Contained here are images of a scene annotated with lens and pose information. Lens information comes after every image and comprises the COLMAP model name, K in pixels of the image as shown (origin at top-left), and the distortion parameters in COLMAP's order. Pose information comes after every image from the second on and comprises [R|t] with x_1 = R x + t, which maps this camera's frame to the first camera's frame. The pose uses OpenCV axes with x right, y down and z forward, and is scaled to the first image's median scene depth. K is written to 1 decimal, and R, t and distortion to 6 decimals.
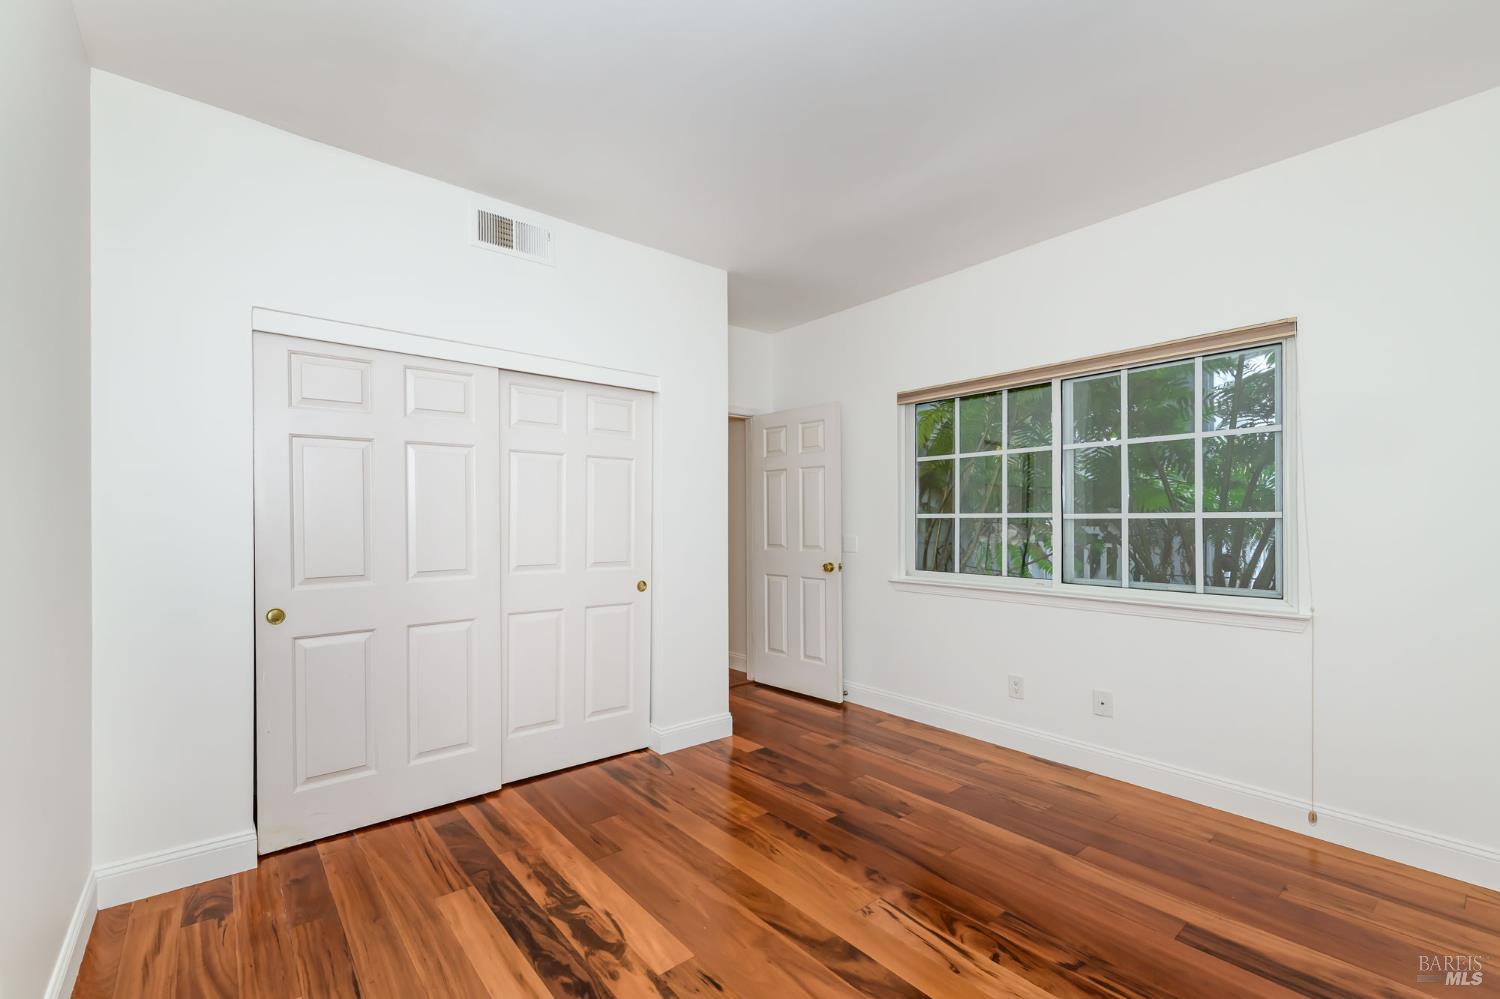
lens RADIAL K [[651.2, 0, 753.6], [0, 651.2, 515.8], [0, 0, 1]] dist [0.014022, -0.000449]
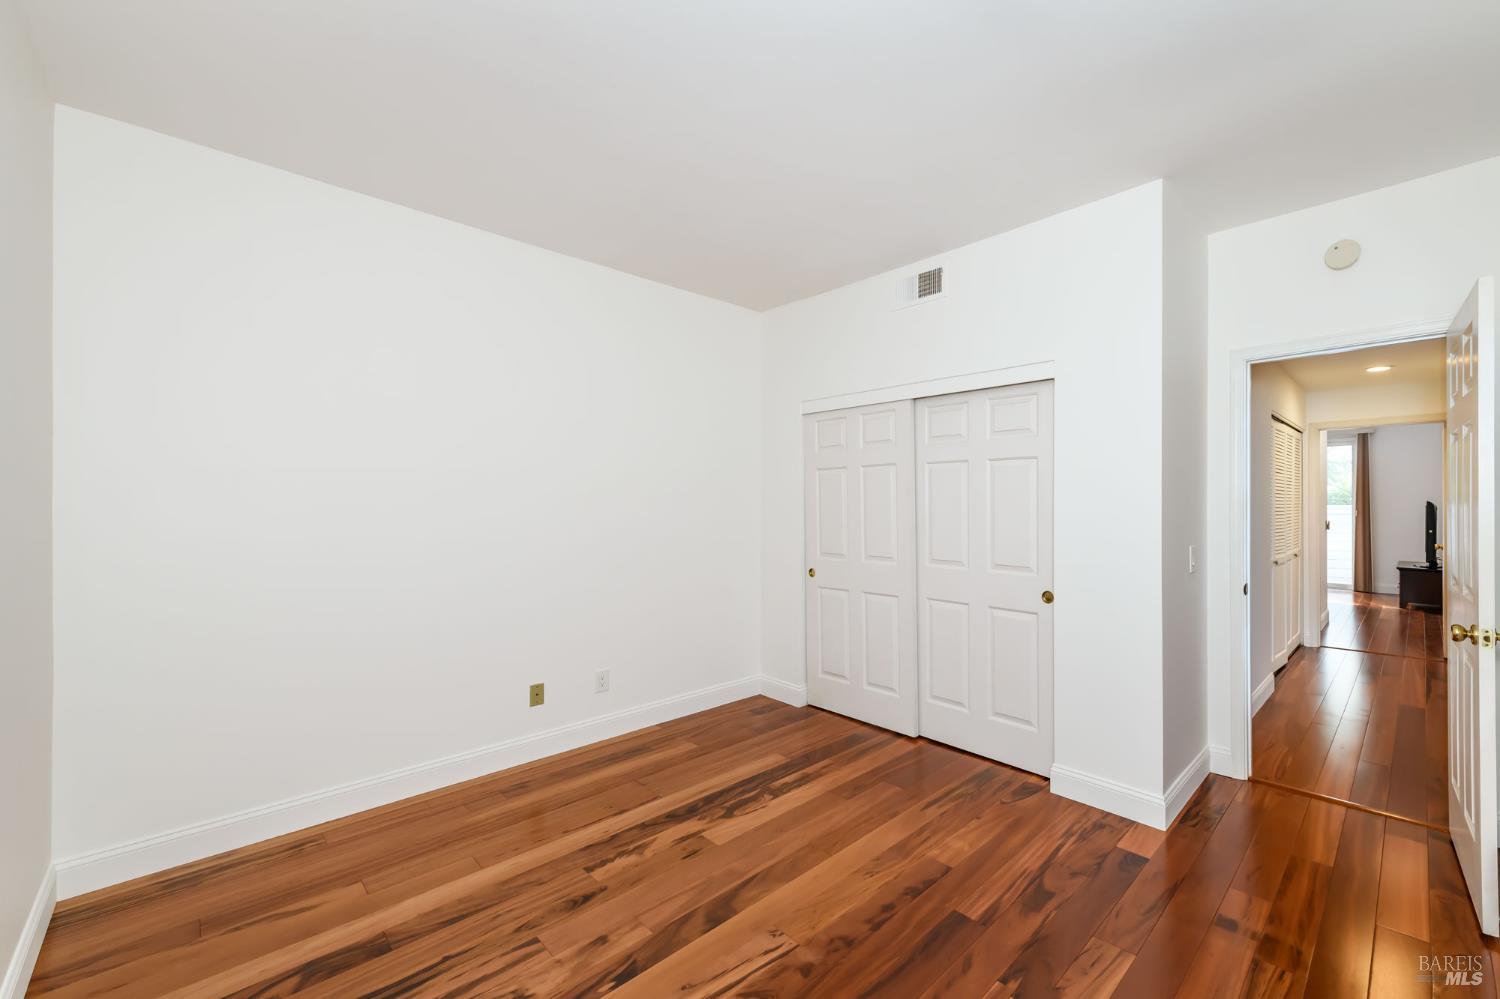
lens RADIAL K [[608.7, 0, 755.1], [0, 608.7, 500.8], [0, 0, 1]] dist [0.000104, -0.000290]
pose [[0.044424, -0.001631, -0.999011, 0.883183], [0.011193, 0.999937, -0.001135, -0.040330], [0.998950, -0.011132, 0.044440, 0.756297]]
